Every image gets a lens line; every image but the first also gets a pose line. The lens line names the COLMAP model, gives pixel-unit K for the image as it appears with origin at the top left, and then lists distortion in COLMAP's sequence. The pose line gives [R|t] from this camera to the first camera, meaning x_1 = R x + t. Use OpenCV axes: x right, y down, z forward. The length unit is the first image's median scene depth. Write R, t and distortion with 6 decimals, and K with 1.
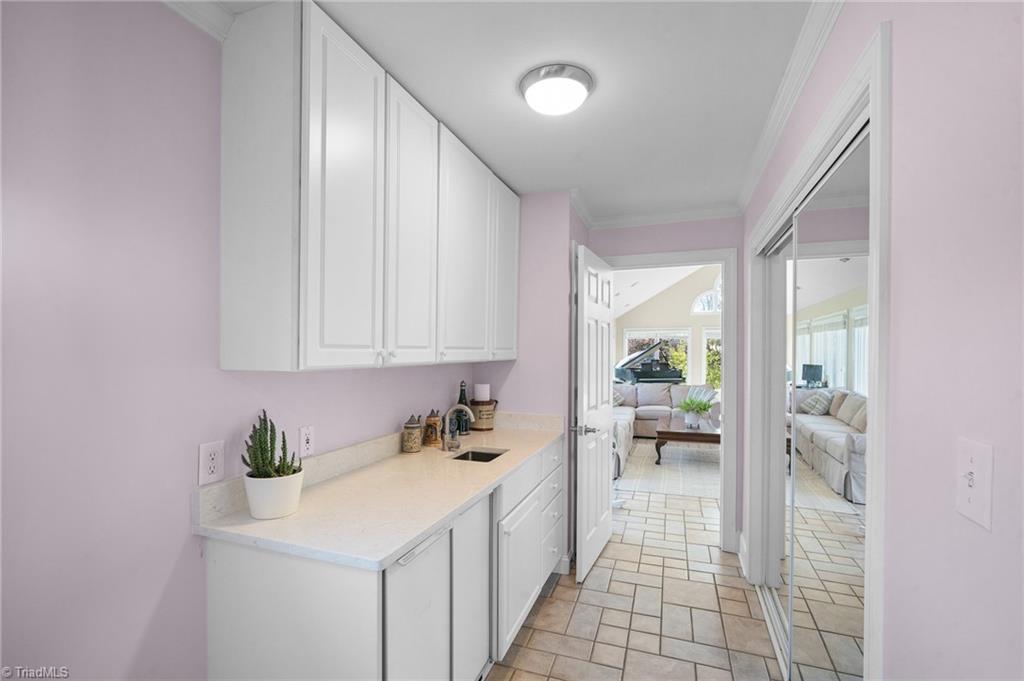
lens RADIAL K [[460.5, 0, 513.4], [0, 460.5, 347.9], [0, 0, 1]] dist [-0.010572, -0.000711]
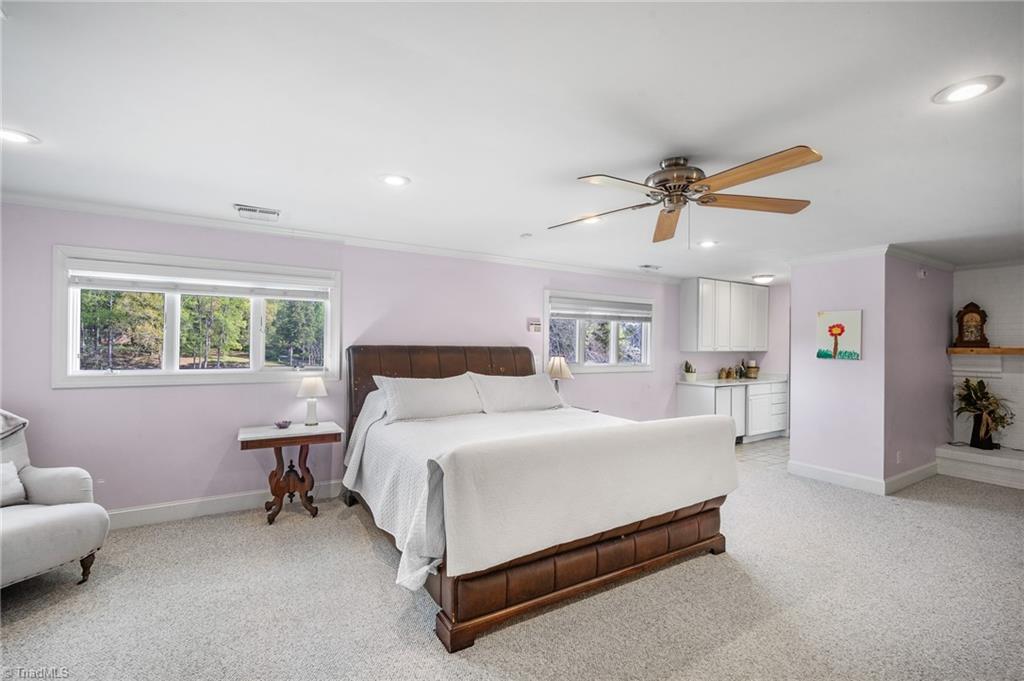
lens RADIAL K [[460.5, 0, 512.9], [0, 460.5, 341.9], [0, 0, 1]] dist [-0.010572, -0.000711]
pose [[0.781650, 0.003667, -0.623706, 0.596869], [-0.003813, 0.999992, 0.001100, -0.028295], [0.623705, 0.001518, 0.781658, -2.271200]]
